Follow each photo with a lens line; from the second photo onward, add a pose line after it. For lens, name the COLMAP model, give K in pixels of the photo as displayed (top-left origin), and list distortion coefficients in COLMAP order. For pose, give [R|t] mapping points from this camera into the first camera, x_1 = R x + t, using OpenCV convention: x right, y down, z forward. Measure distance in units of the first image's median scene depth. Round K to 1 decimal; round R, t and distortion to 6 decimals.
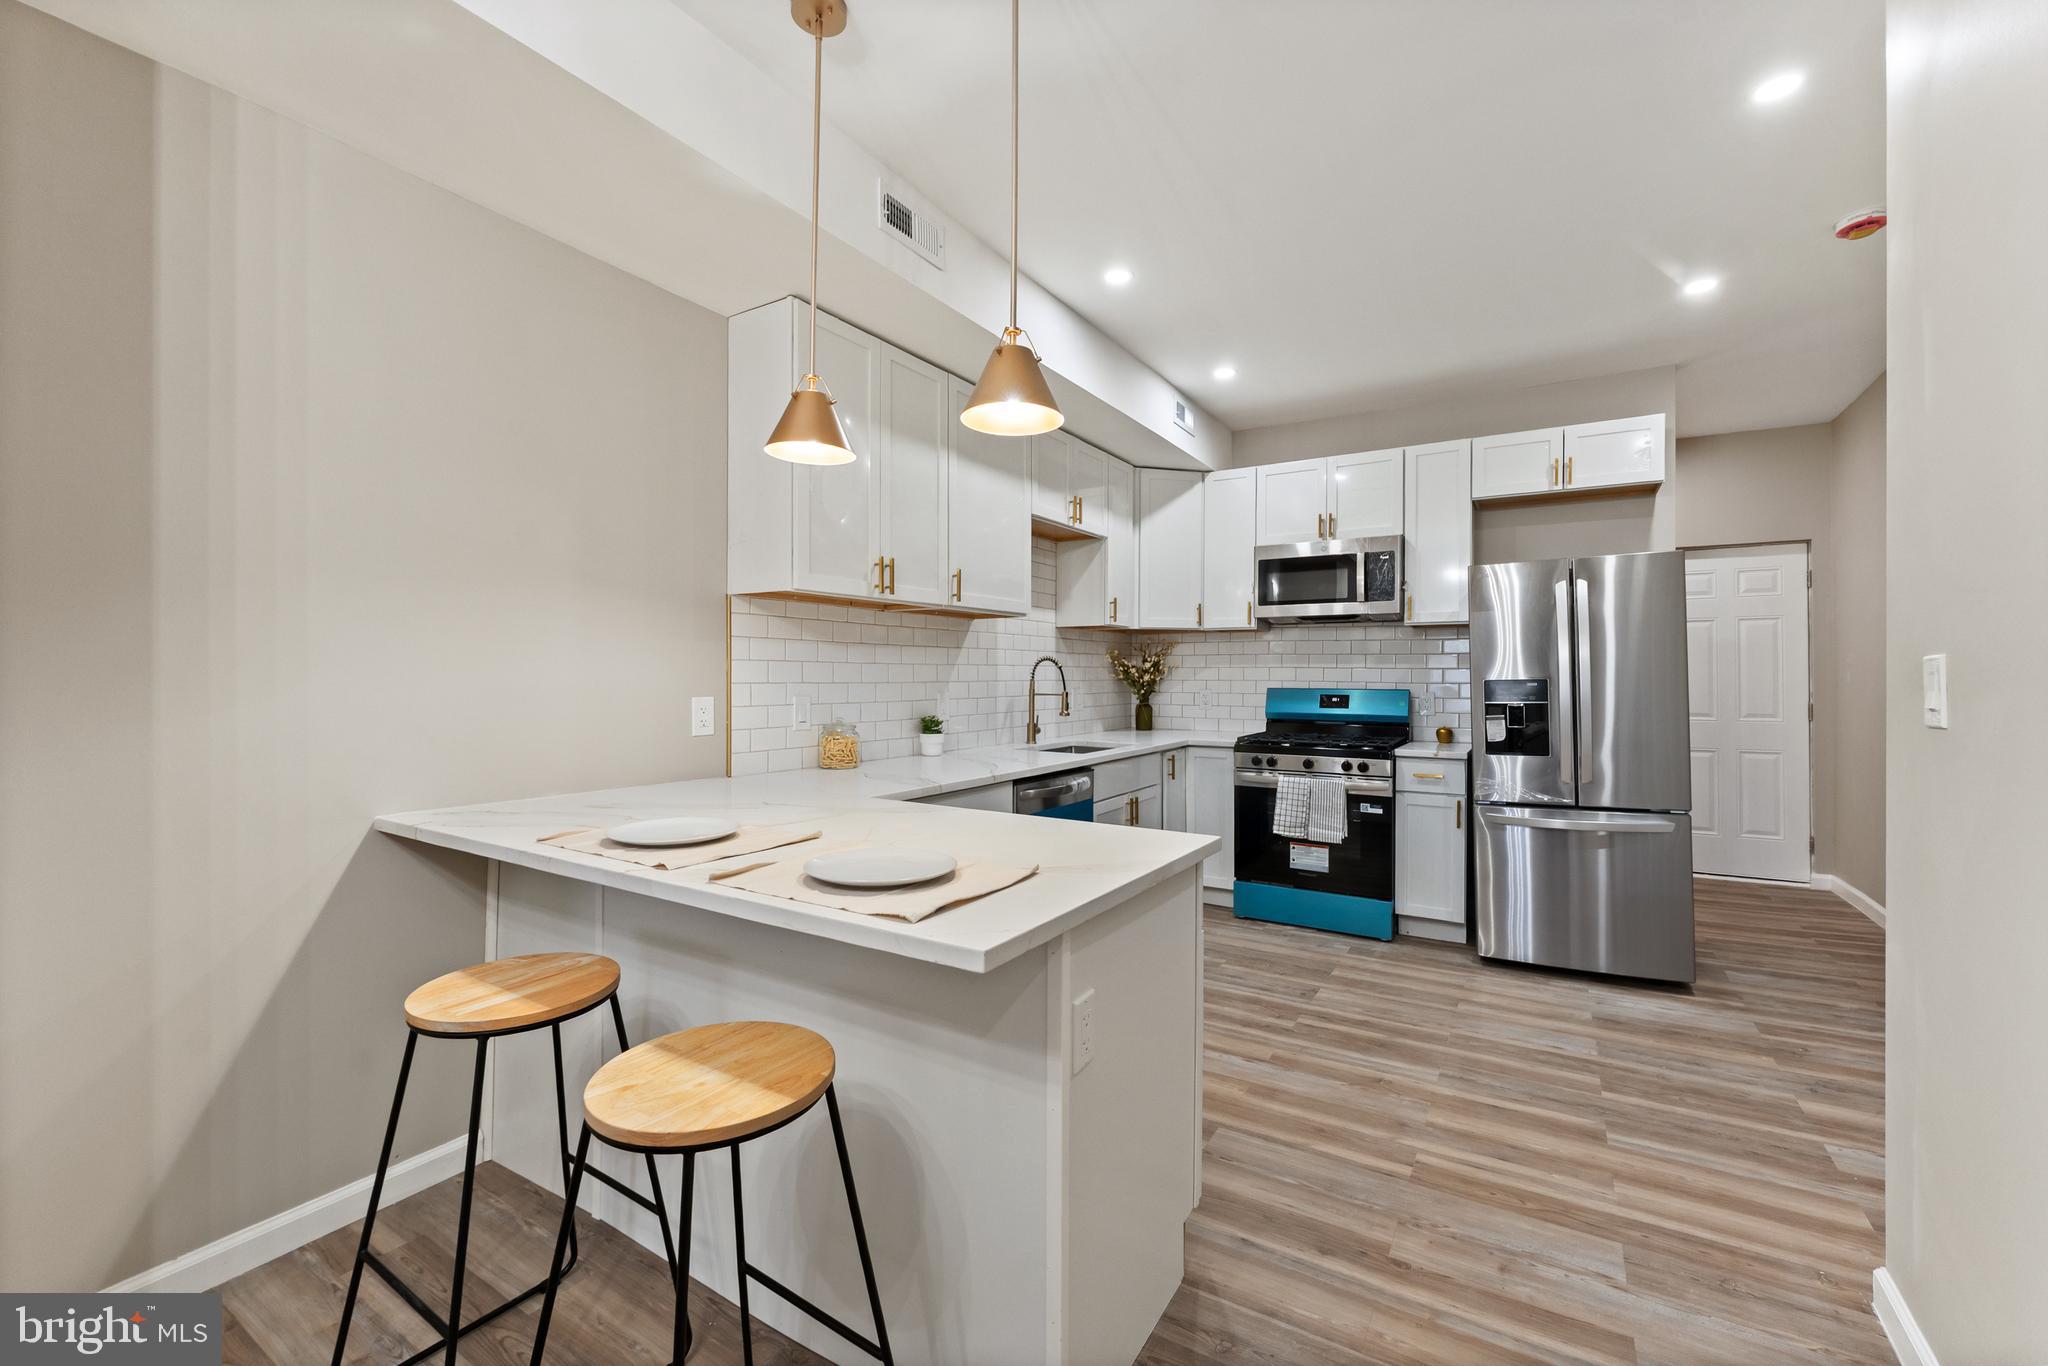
lens RADIAL K [[829.4, 0, 1043.2], [0, 829.4, 674.5], [0, 0, 1]] dist [0.002921, 0.000218]
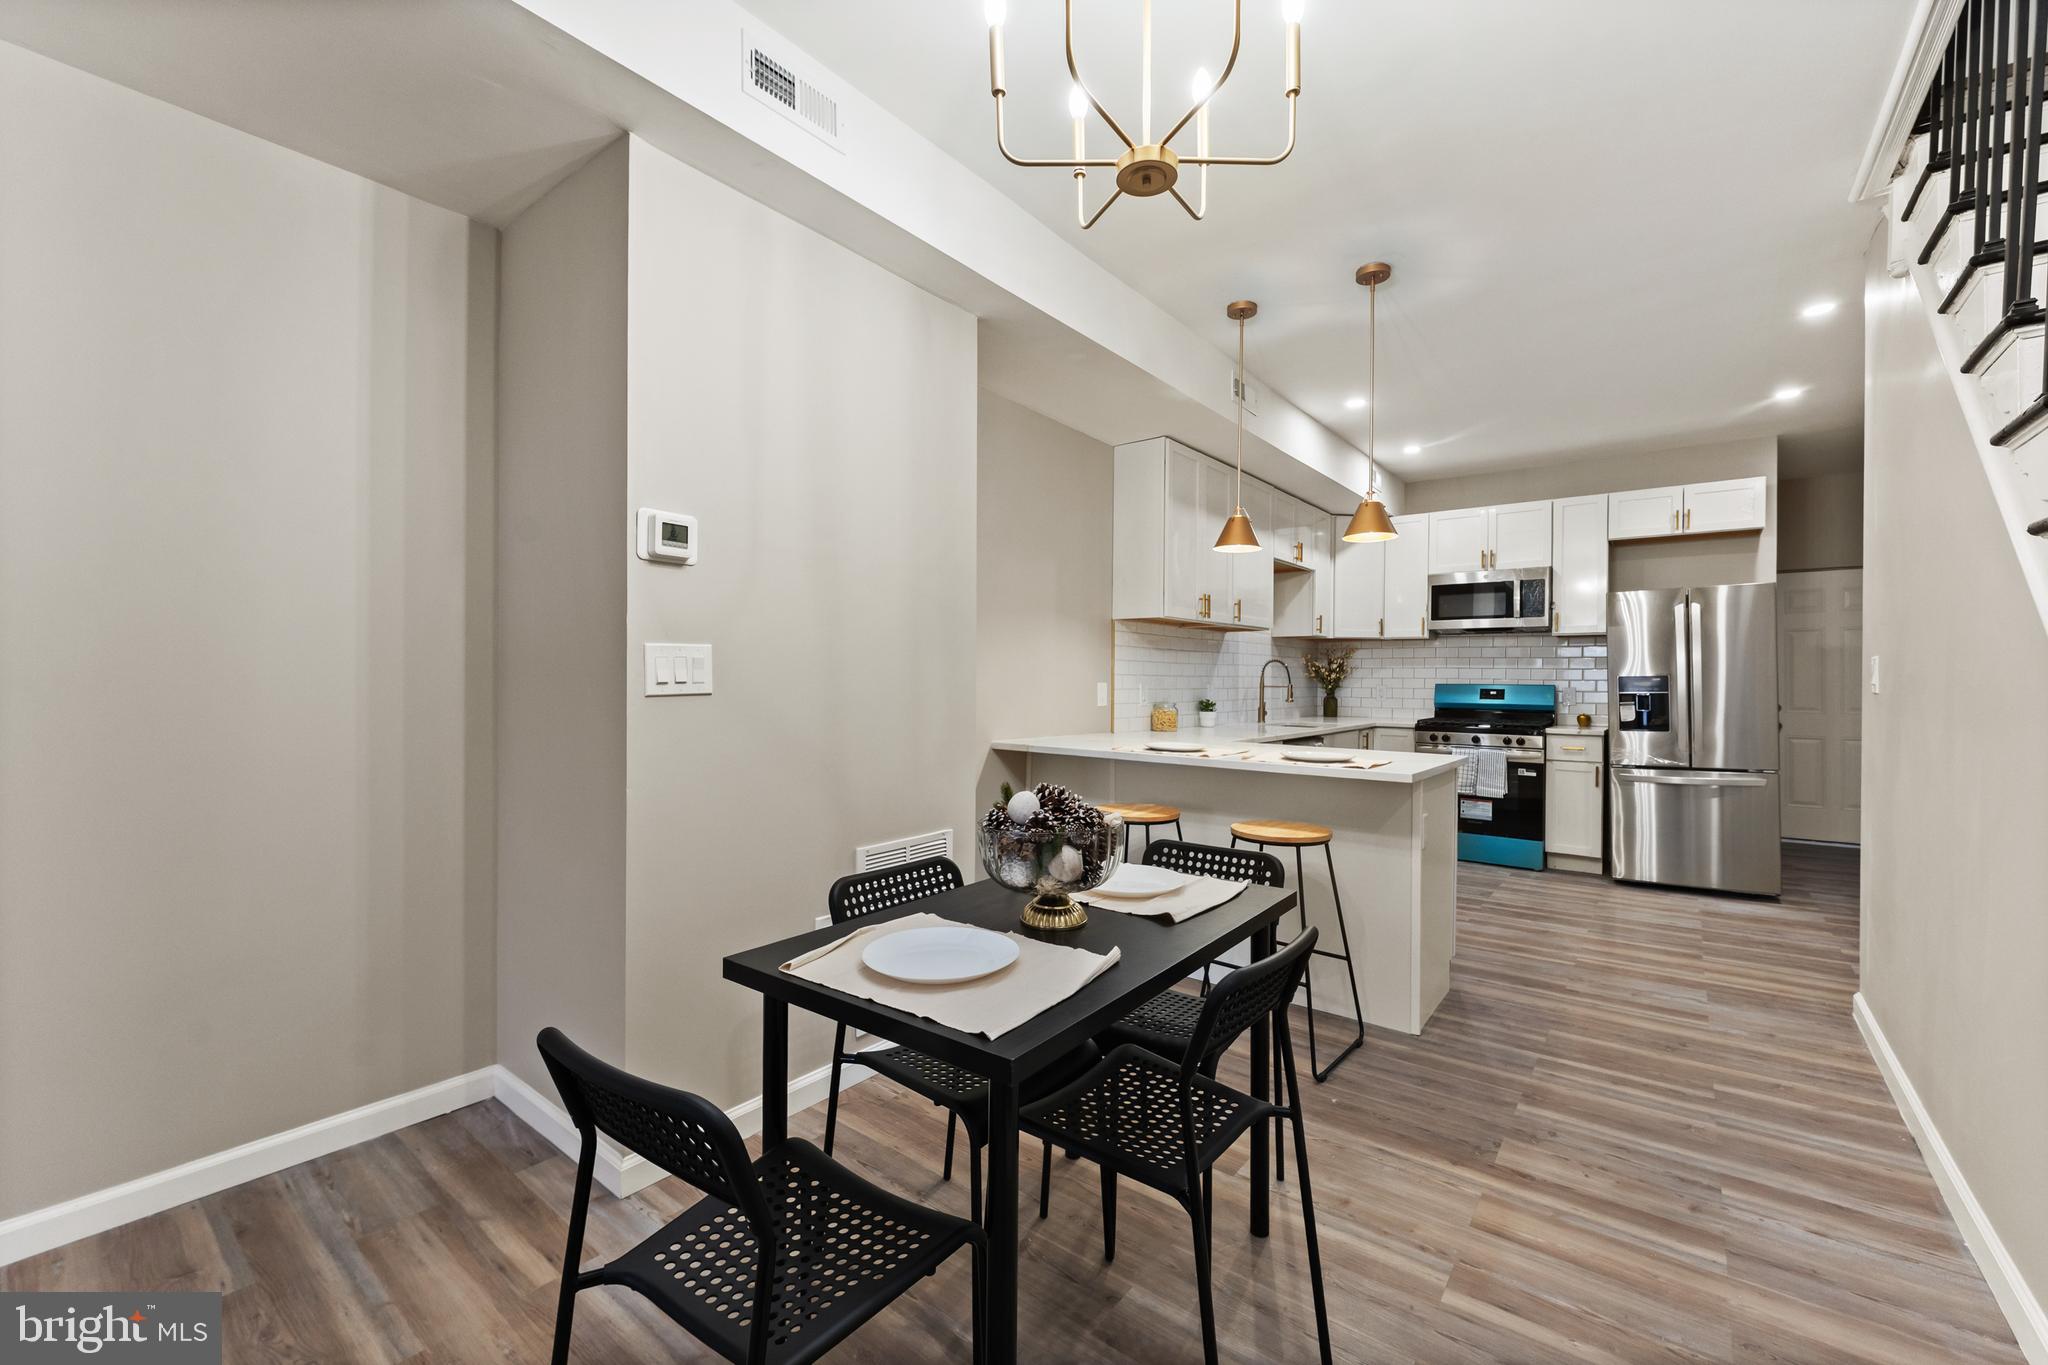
lens RADIAL K [[829.4, 0, 1035.0], [0, 829.4, 681.0], [0, 0, 1]] dist [0.002921, 0.000218]
pose [[0.993351, 0.004041, -0.115054, -0.256115], [-0.003773, 0.999990, 0.002552, 0.013955], [0.115063, -0.002101, 0.993356, -0.452238]]
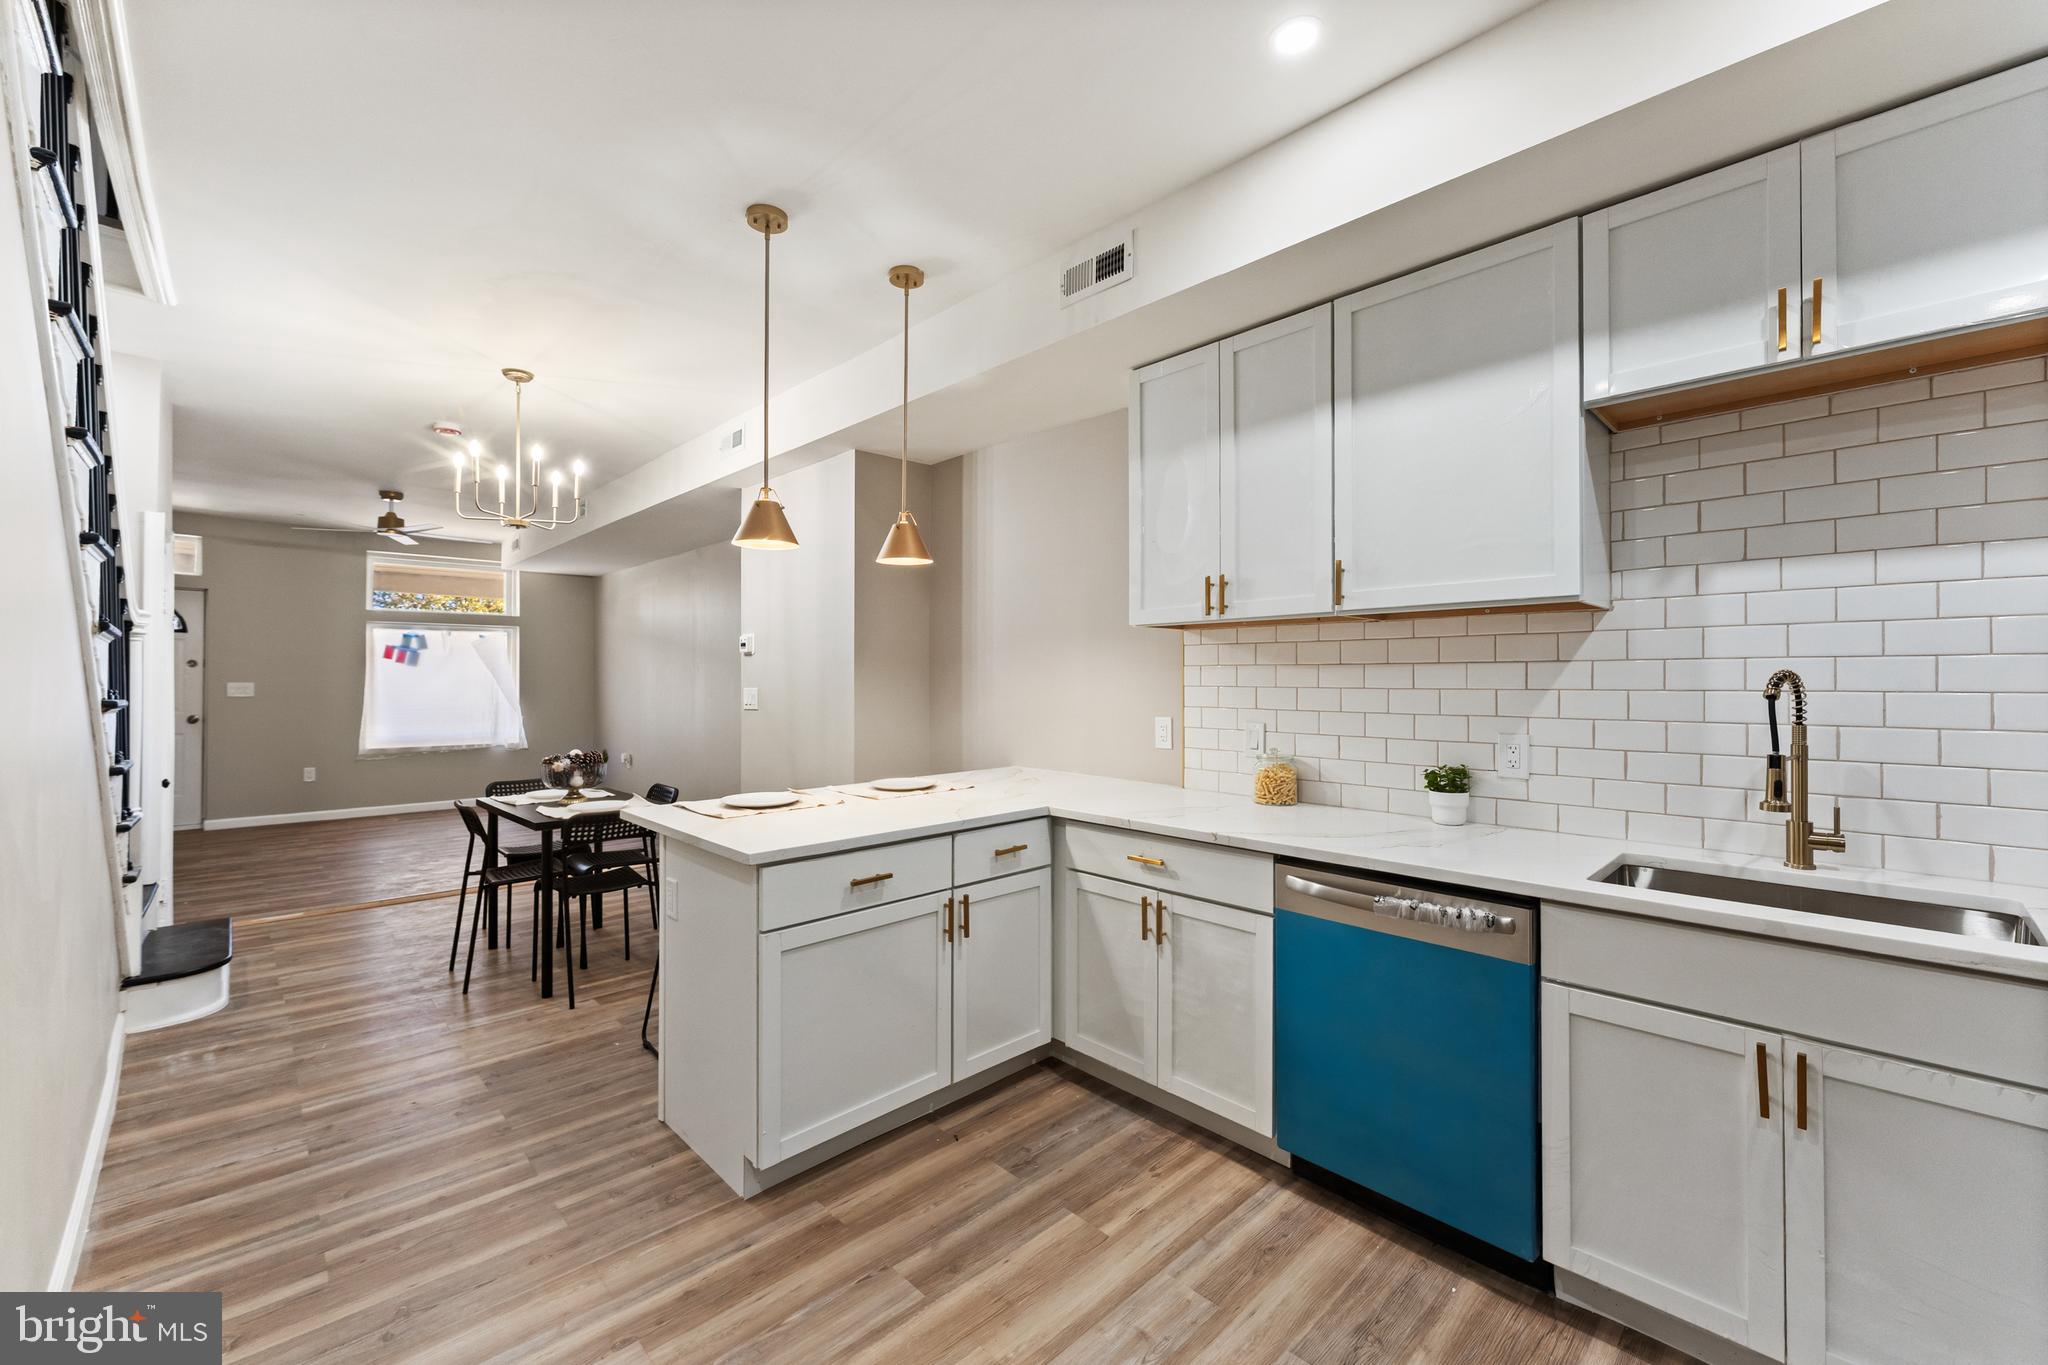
lens RADIAL K [[829.4, 0, 1029.2], [0, 829.4, 679.5], [0, 0, 1]] dist [0.002921, 0.000218]
pose [[-0.254530, -0.002412, -0.967062, 0.586865], [-0.000389, 0.999997, -0.002391, -0.018031], [0.967065, -0.000232, -0.254531, 0.807774]]
